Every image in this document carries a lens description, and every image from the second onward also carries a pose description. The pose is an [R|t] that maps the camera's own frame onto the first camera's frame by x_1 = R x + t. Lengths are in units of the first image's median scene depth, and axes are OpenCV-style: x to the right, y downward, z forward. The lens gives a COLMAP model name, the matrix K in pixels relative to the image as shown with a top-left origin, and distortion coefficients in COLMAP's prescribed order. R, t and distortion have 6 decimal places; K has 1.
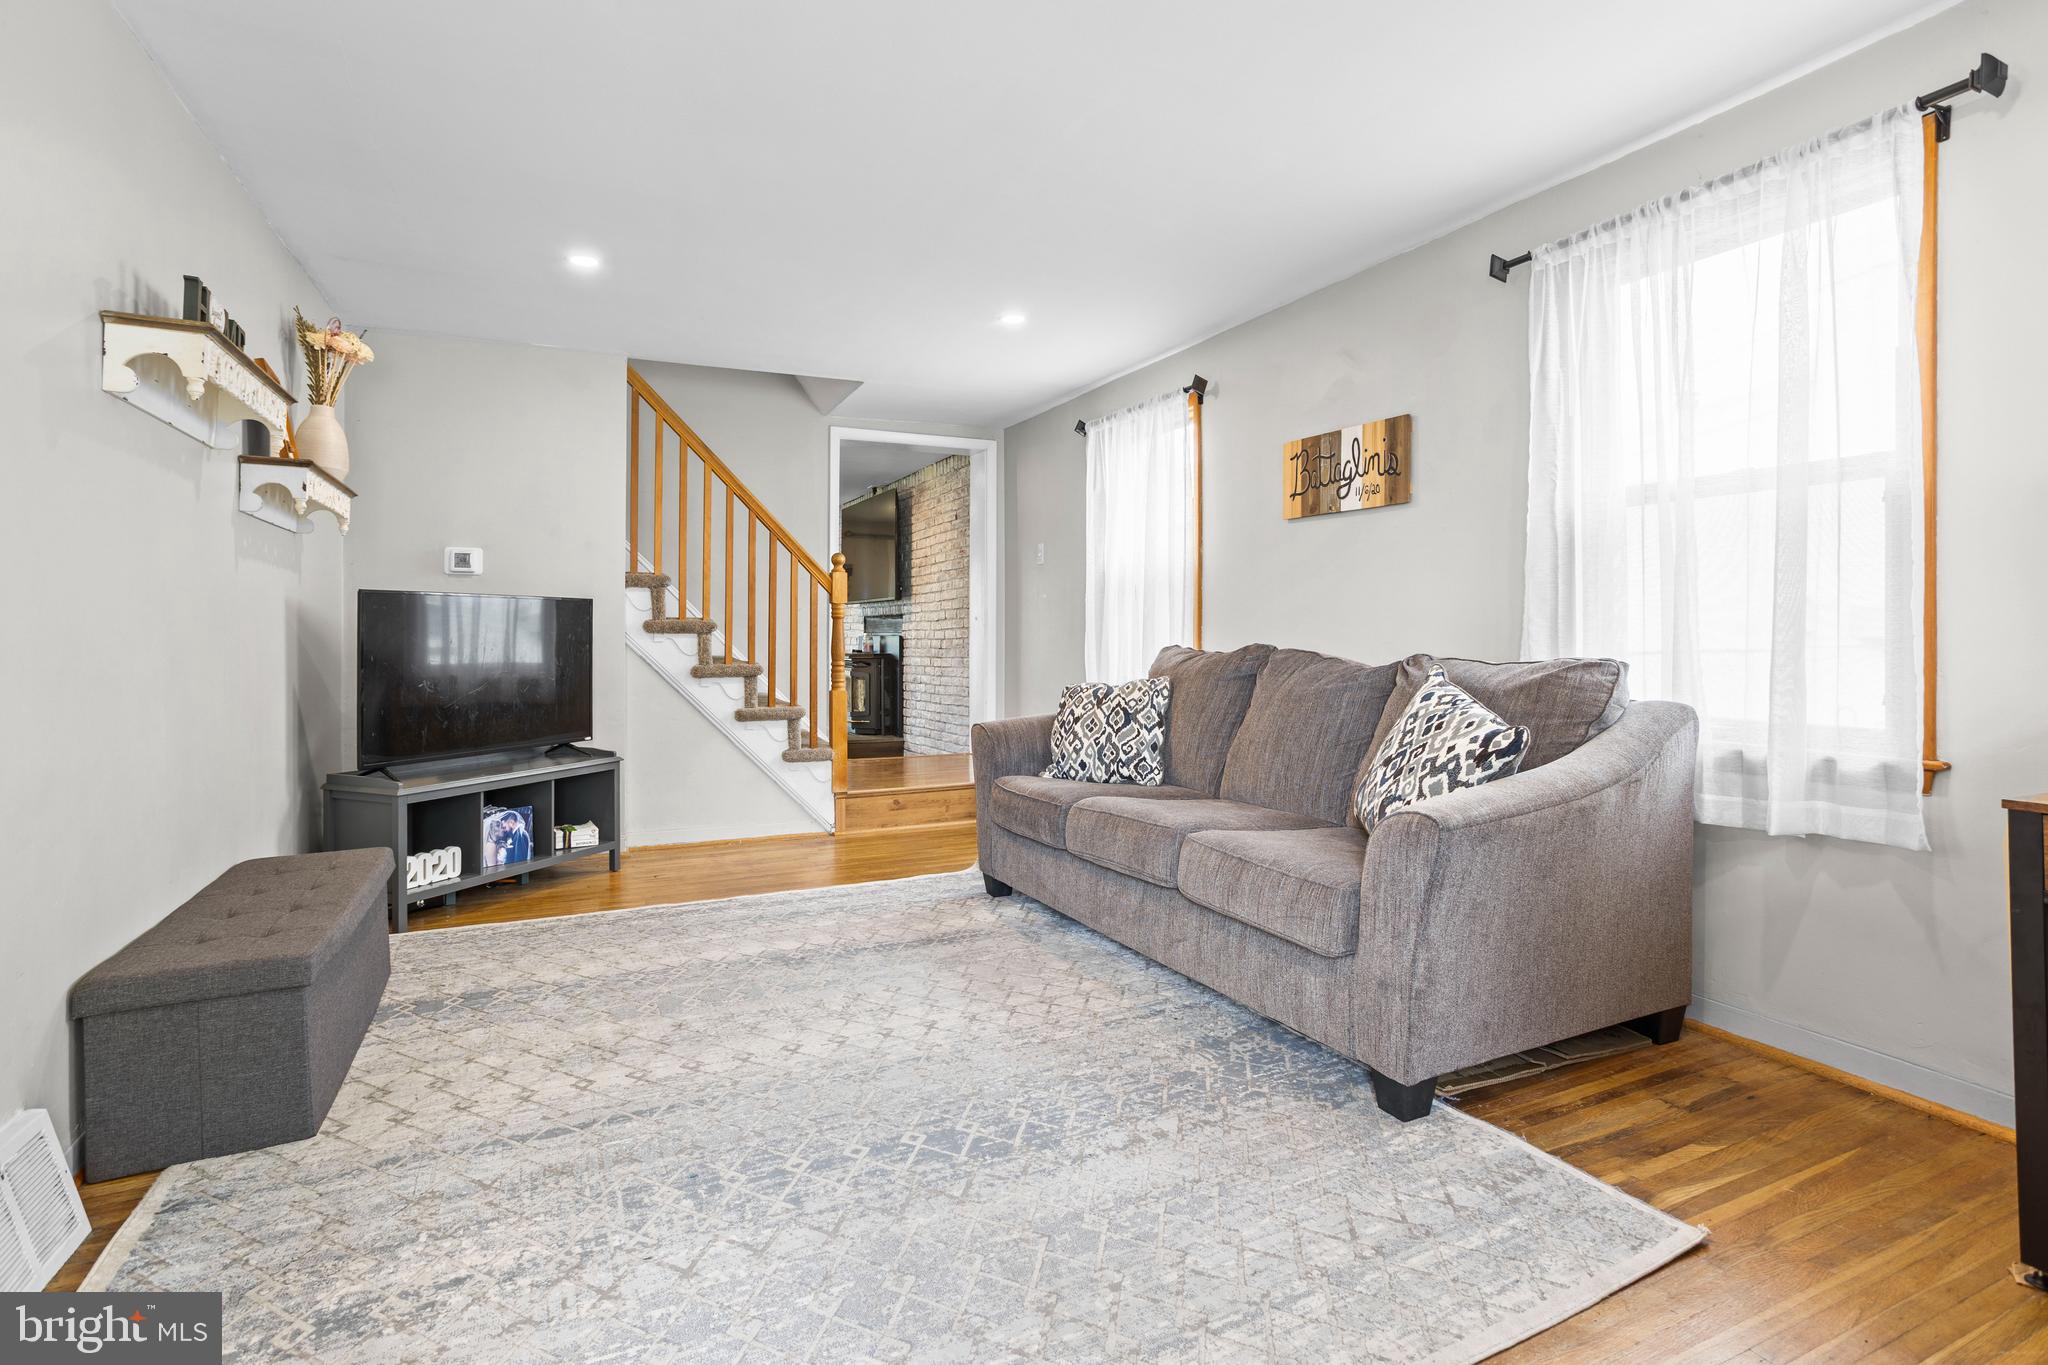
lens RADIAL K [[1015.3, 0, 1027.2], [0, 1015.3, 658.2], [0, 0, 1]] dist [-0.056960, 0.036045]
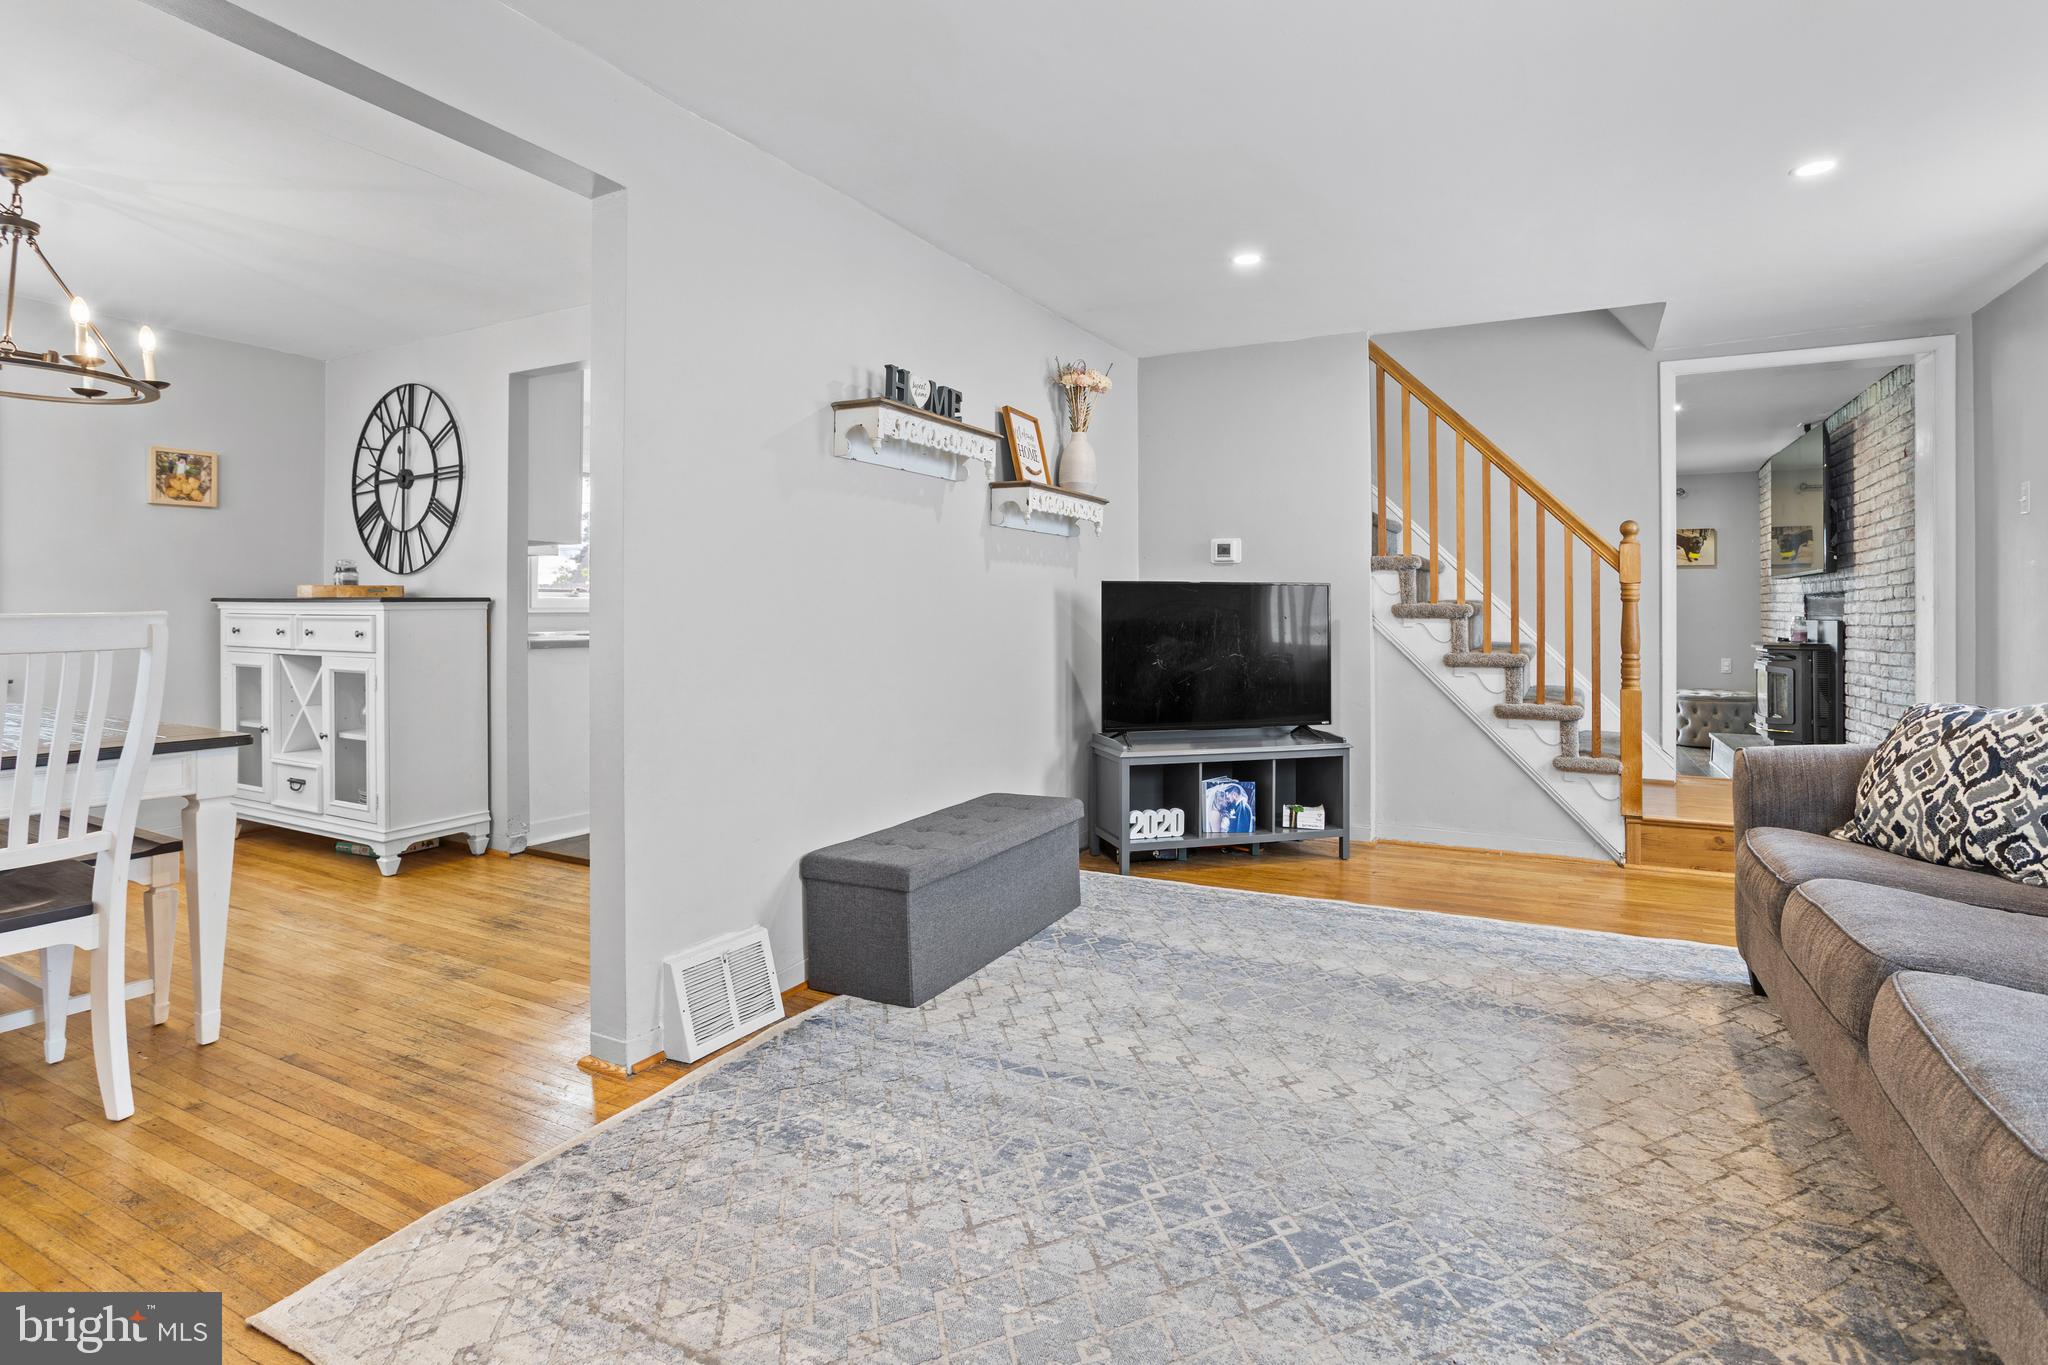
lens RADIAL K [[1030.5, 0, 1008.7], [0, 1030.5, 617.1], [0, 0, 1]] dist [-0.057737, 0.036140]
pose [[0.592364, 0.007041, -0.805640, 0.239437], [-0.022042, 0.999729, -0.007470, -0.012937], [0.805369, 0.022183, 0.592359, 0.163256]]
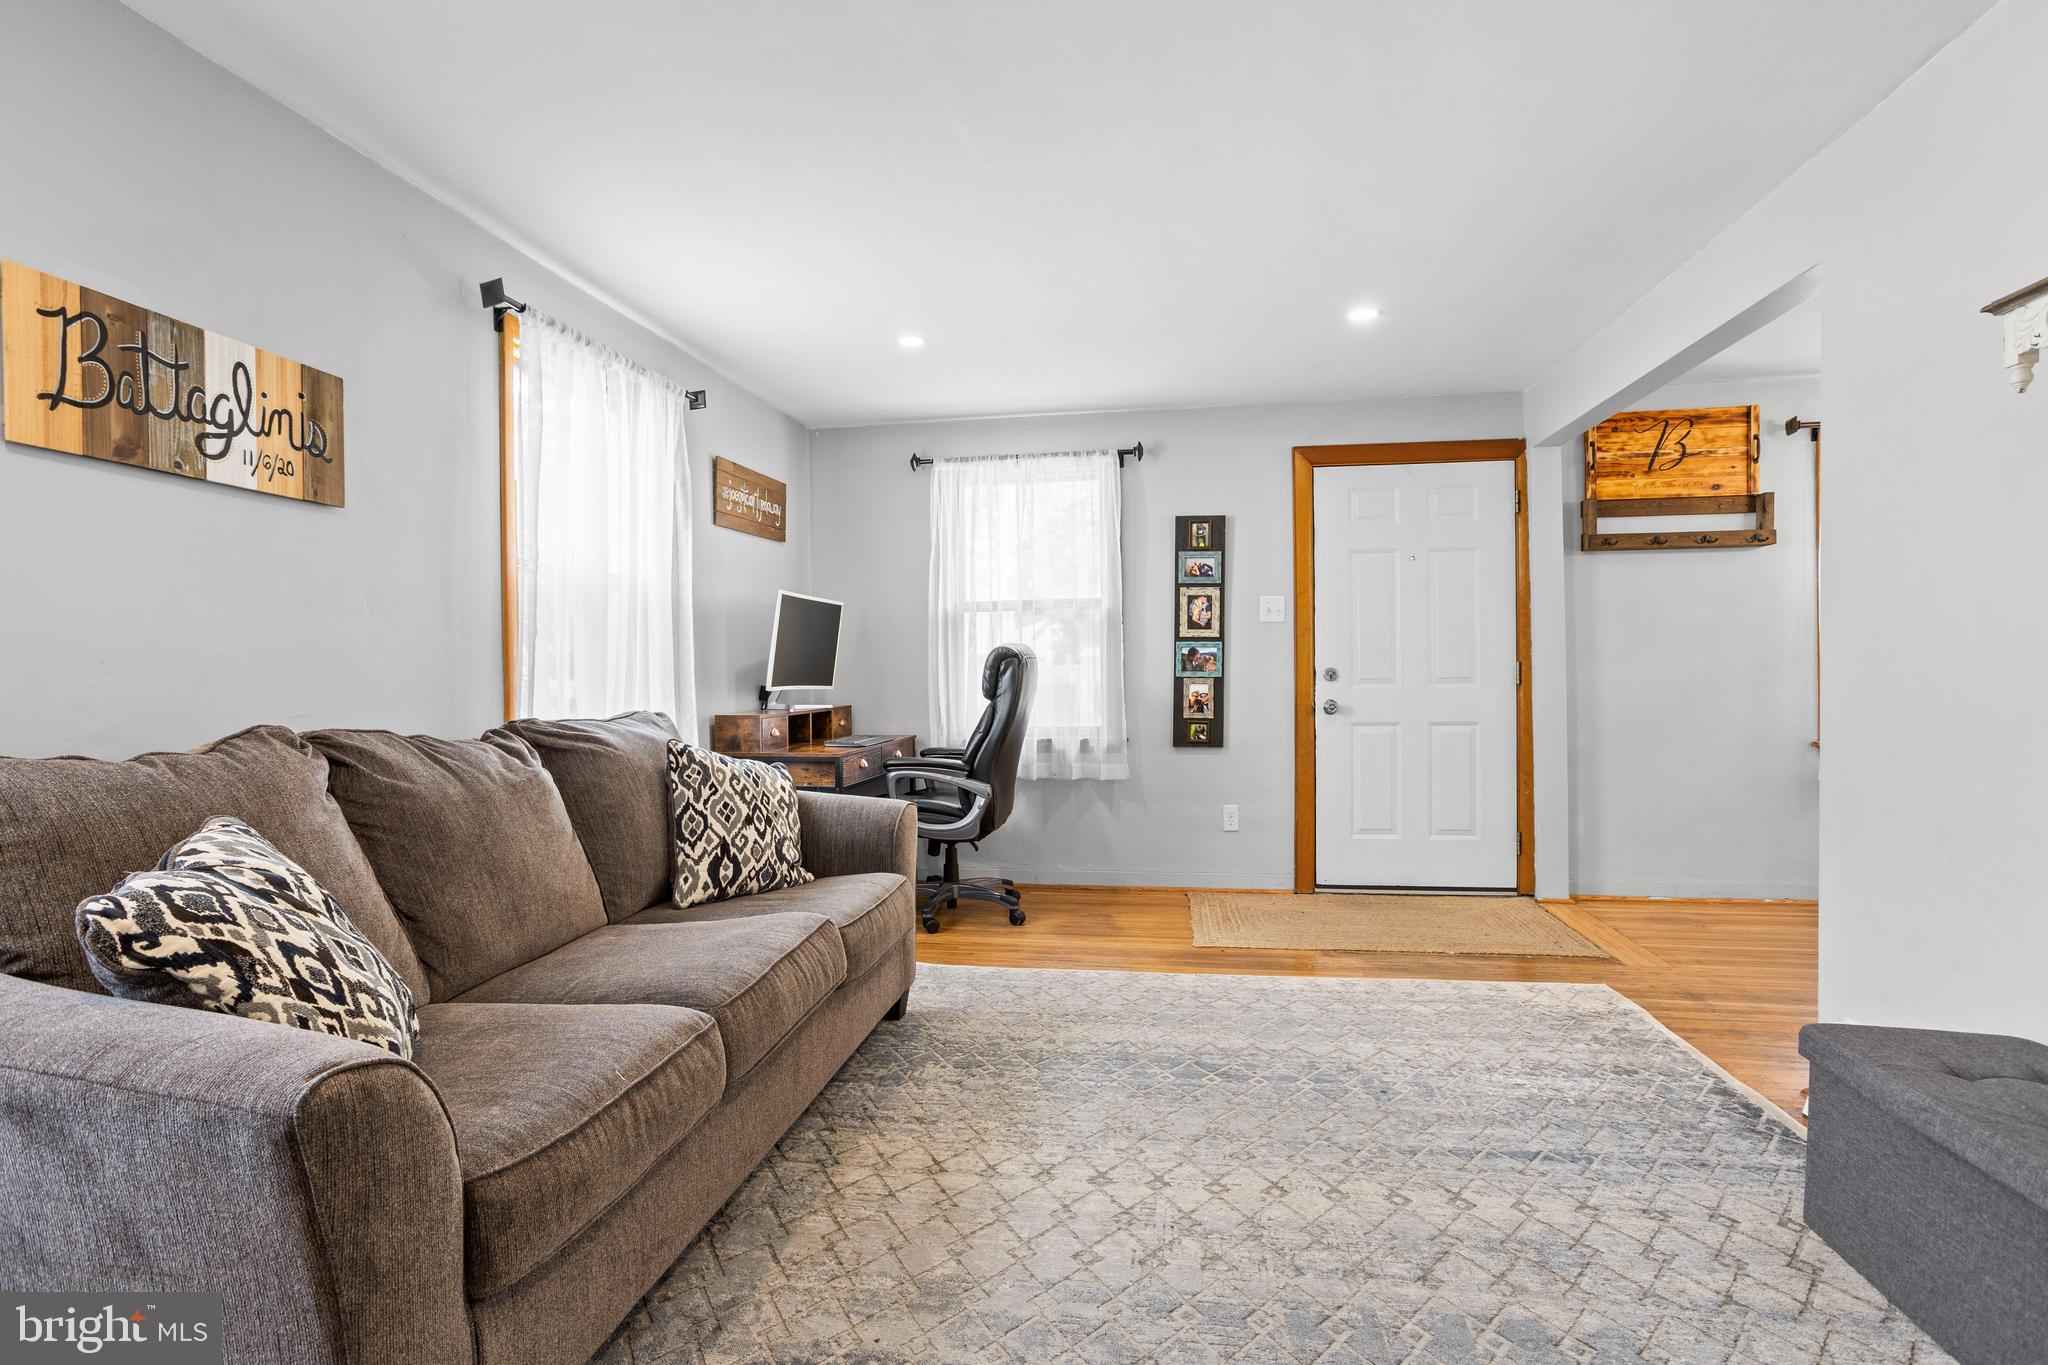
lens RADIAL K [[1015.3, 0, 1027.2], [0, 1015.3, 658.2], [0, 0, 1]] dist [-0.056960, 0.036045]
pose [[-0.817973, 0.020532, 0.574889, -0.370088], [0.026777, 0.999639, 0.002399, -0.037828], [-0.574632, 0.017356, -0.818228, 1.203600]]
